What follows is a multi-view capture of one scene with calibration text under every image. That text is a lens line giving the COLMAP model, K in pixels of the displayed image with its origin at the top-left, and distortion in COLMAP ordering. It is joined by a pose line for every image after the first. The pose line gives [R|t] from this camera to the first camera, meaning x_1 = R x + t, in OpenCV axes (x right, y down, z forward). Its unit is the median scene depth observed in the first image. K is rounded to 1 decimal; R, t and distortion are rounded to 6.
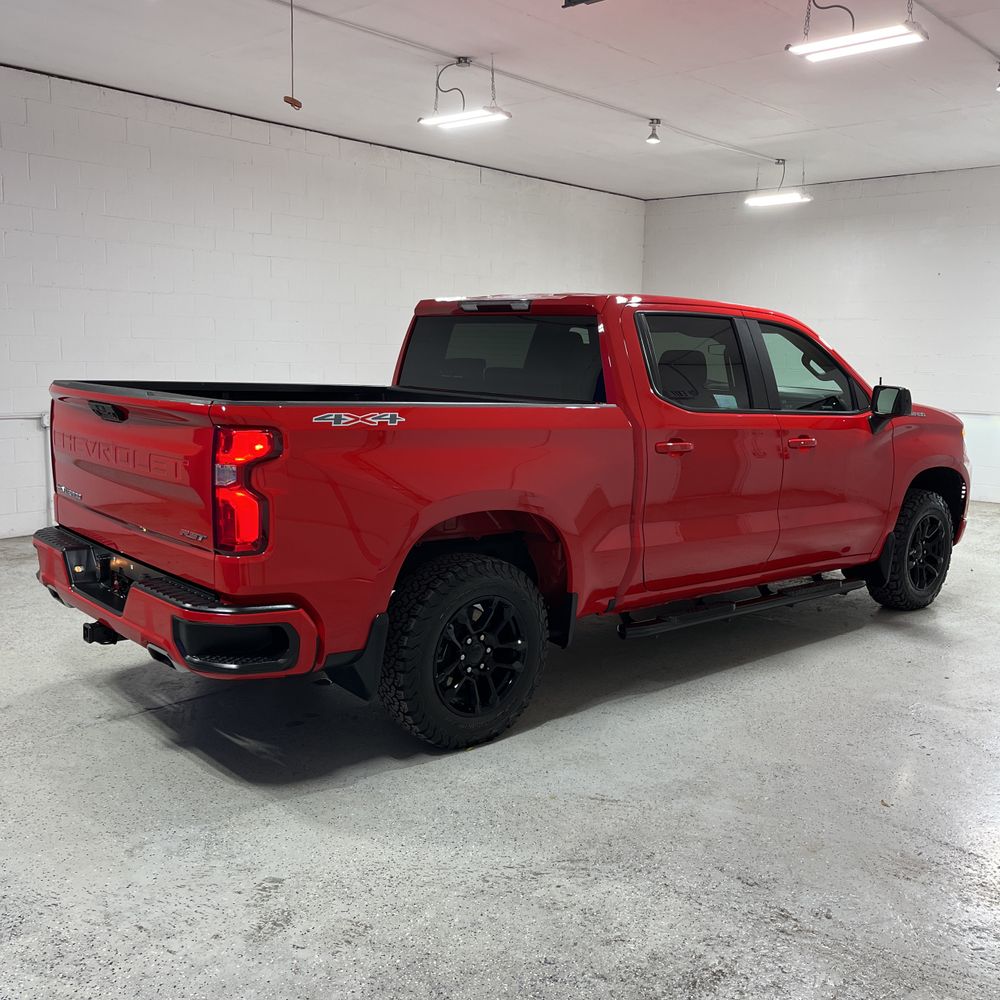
lens RADIAL K [[1018.0, 0, 500.0], [0, 1018.0, 500.0], [0, 0, 1]] dist [0.053683, -0.042068]
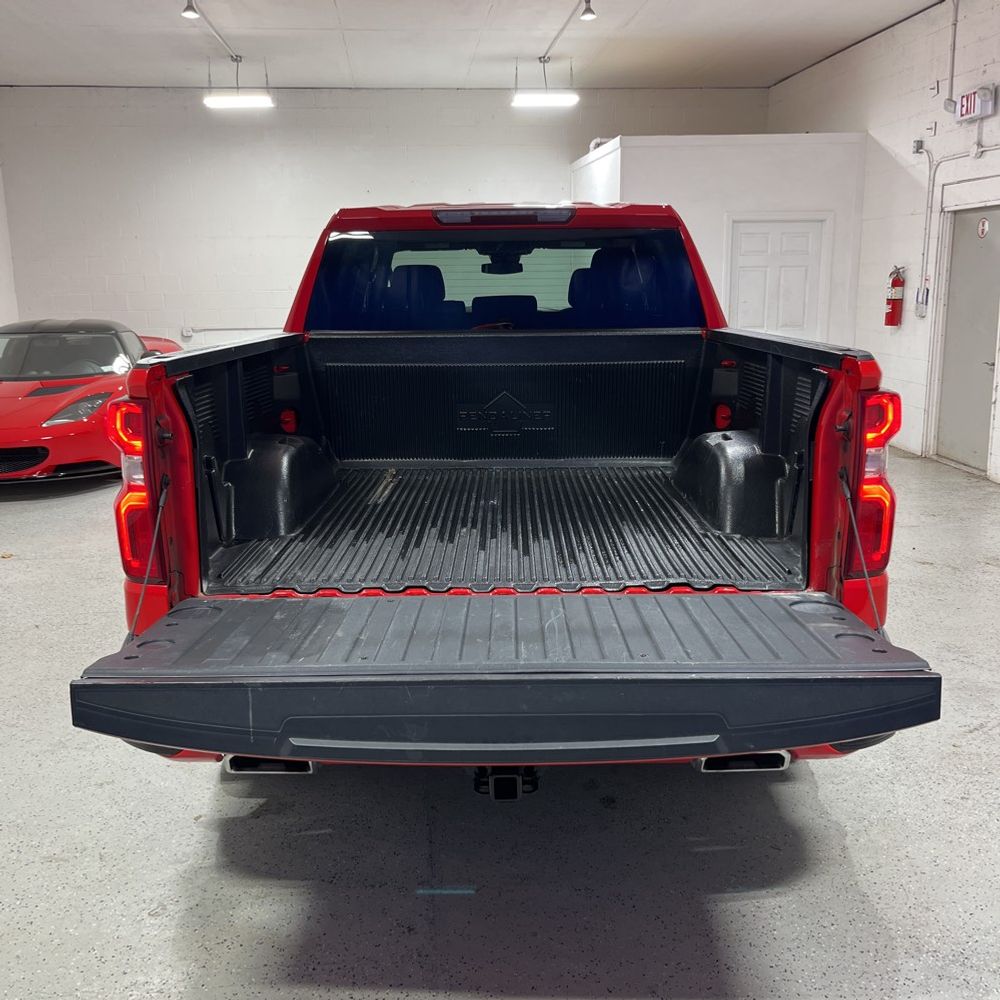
lens RADIAL K [[1018.0, 0, 500.0], [0, 1018.0, 500.0], [0, 0, 1]] dist [0.053683, -0.042068]
pose [[0.677498, -0.205287, 0.706296, -0.340881], [0.153430, 0.978581, 0.137253, -0.048205], [-0.719344, 0.015378, 0.694484, 0.260421]]
